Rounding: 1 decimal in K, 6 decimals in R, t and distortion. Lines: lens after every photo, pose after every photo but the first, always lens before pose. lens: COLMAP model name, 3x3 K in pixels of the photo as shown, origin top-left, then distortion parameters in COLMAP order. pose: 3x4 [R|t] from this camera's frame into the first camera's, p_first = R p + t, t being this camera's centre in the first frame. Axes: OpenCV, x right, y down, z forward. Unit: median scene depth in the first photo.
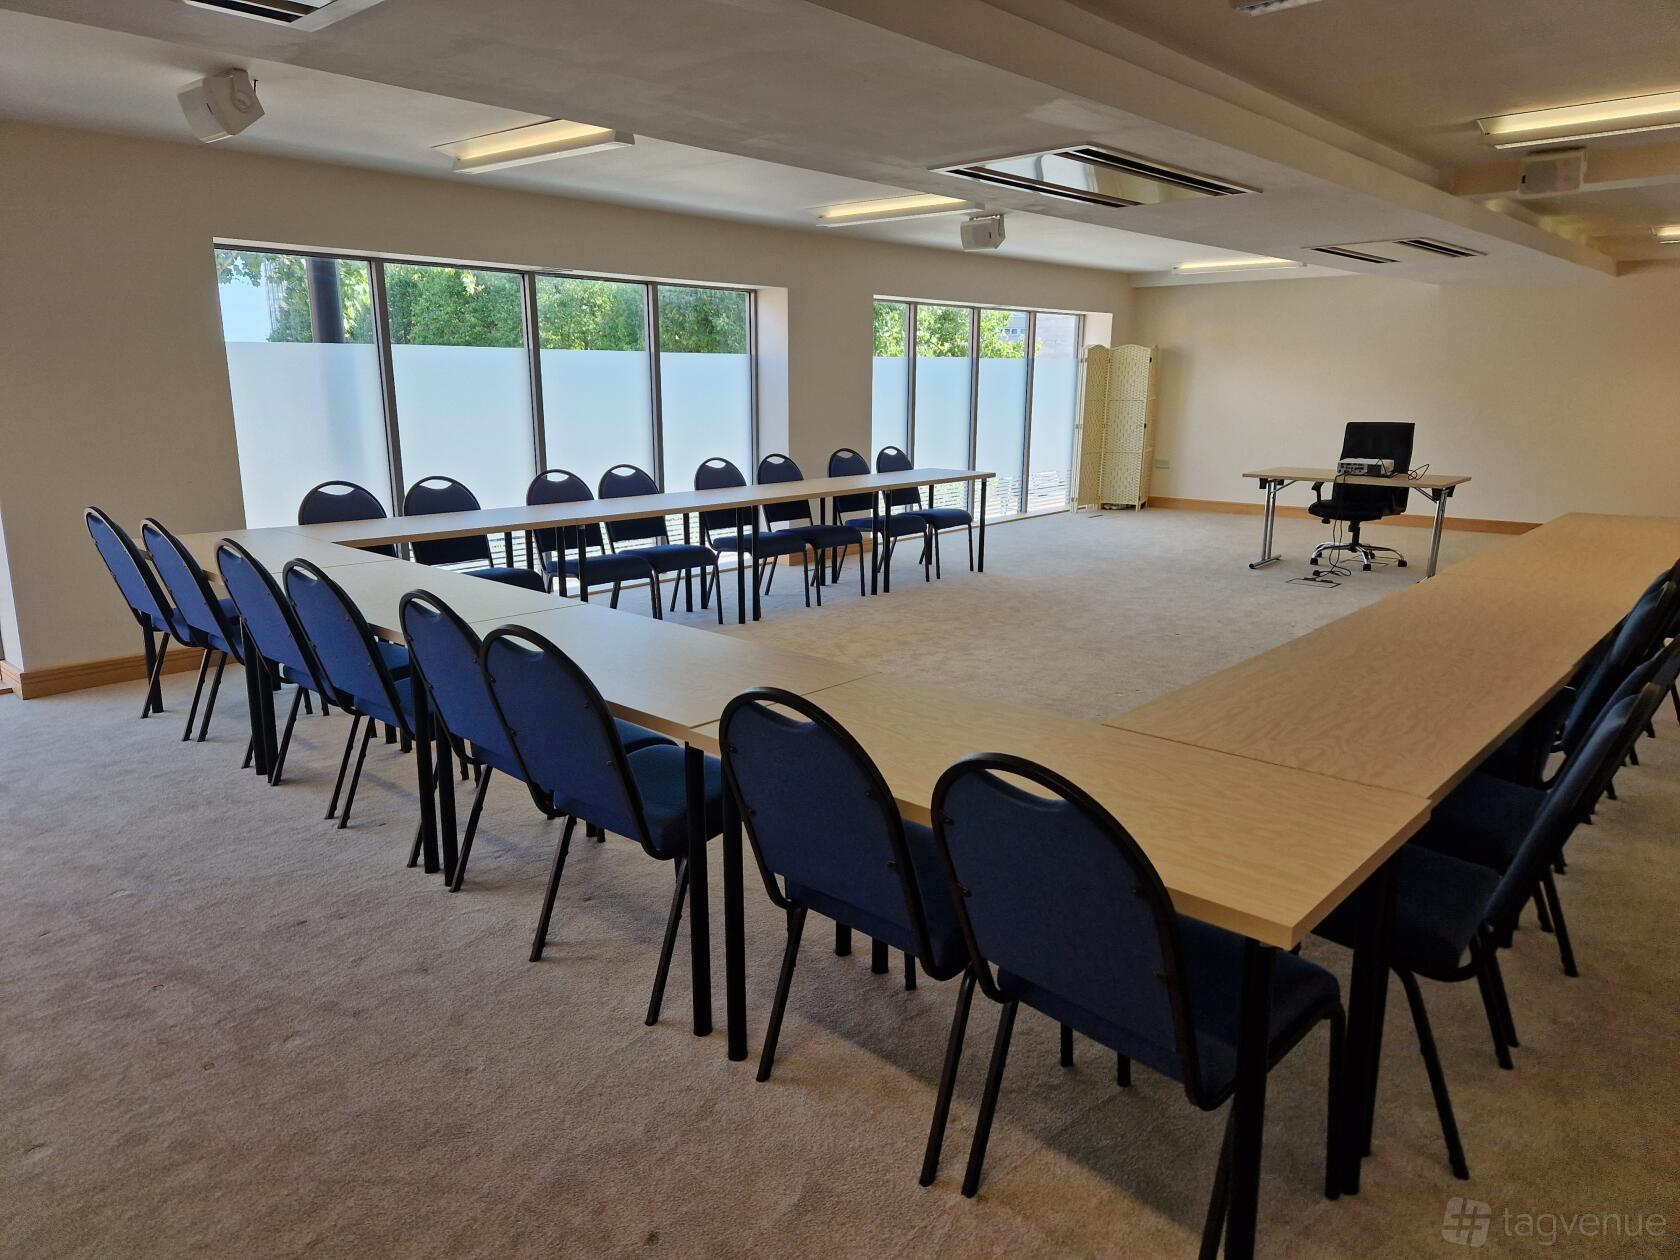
lens RADIAL K [[1134.8, 0, 838.6], [0, 1134.8, 631.4], [0, 0, 1]] dist [0.029156, -0.004064]
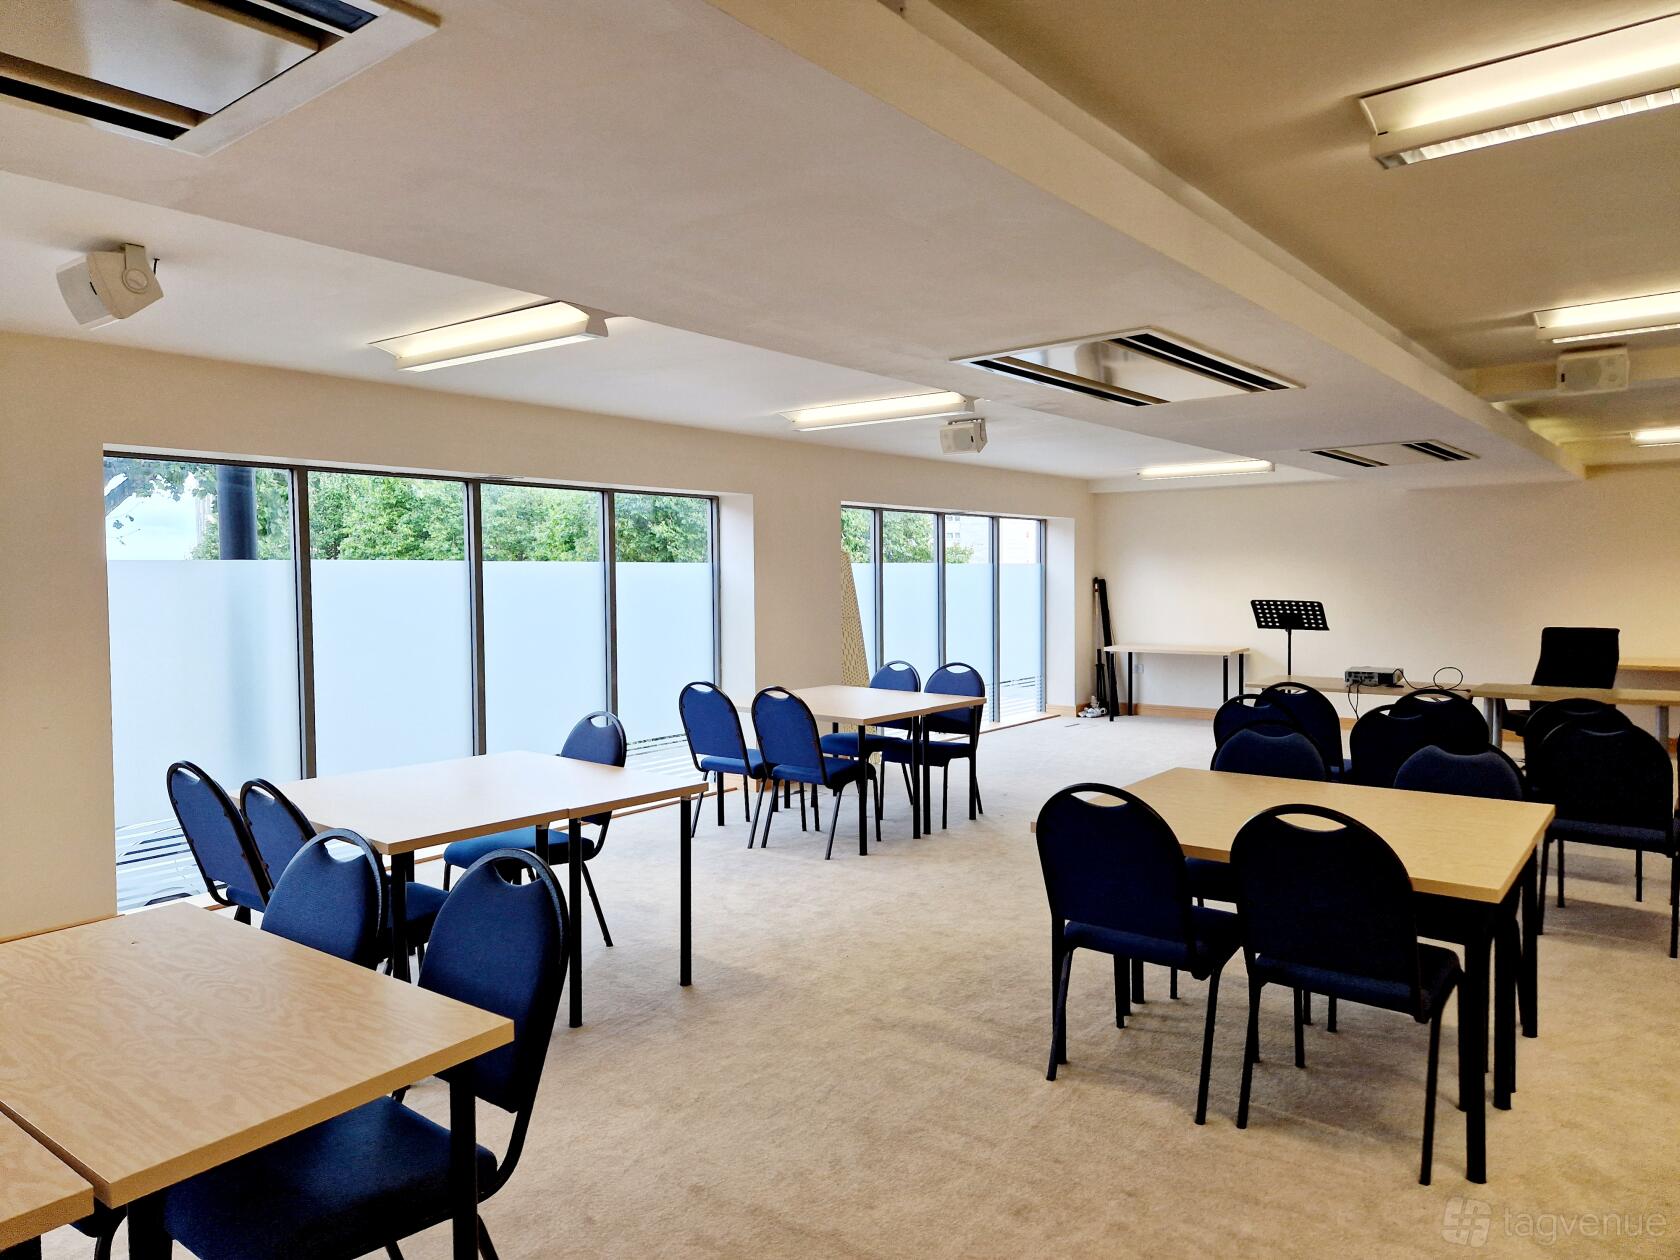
lens RADIAL K [[1134.8, 0, 842.2], [0, 1134.8, 626.2], [0, 0, 1]] dist [0.029156, -0.004064]
pose [[0.997883, -0.014995, 0.063280, -0.036500], [0.026054, 0.983731, -0.177750, -0.030789], [-0.059585, 0.179022, 0.982039, 0.109004]]
